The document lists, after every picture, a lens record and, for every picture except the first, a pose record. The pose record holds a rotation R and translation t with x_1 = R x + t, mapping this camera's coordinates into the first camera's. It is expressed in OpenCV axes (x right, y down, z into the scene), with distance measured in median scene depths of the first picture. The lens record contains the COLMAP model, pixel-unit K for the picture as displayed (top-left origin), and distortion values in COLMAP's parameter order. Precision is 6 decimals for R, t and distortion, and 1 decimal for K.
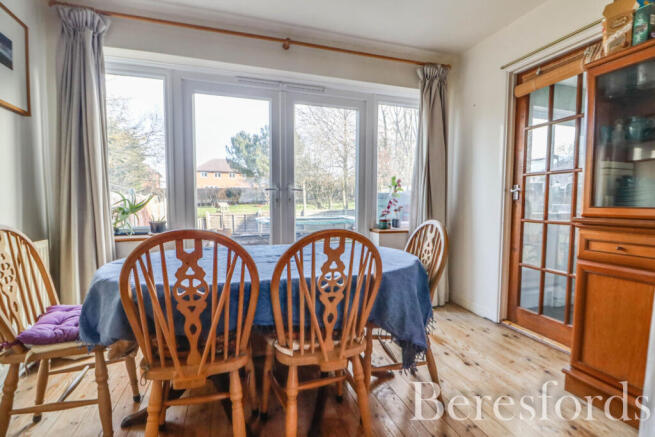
lens RADIAL K [[322.0, 0, 336.6], [0, 322.0, 217.4], [0, 0, 1]] dist [0.000566, -0.016596]
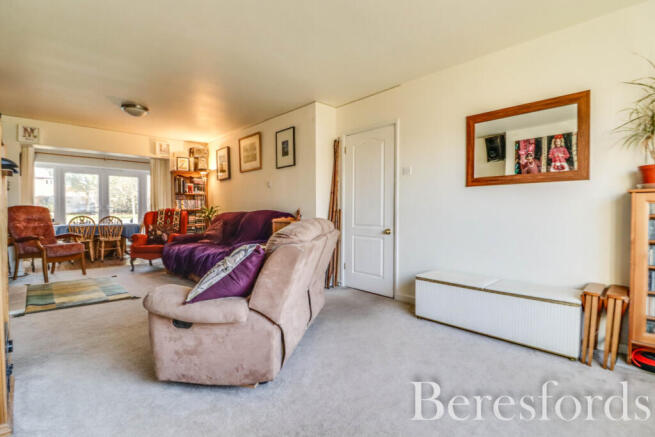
lens RADIAL K [[322.0, 0, 336.6], [0, 322.0, 217.4], [0, 0, 1]] dist [0.000566, -0.016596]
pose [[0.910572, -0.012183, 0.413170, 1.195569], [0.024528, 0.999397, -0.024588, 0.283709], [-0.412621, 0.032523, 0.910322, -5.440560]]
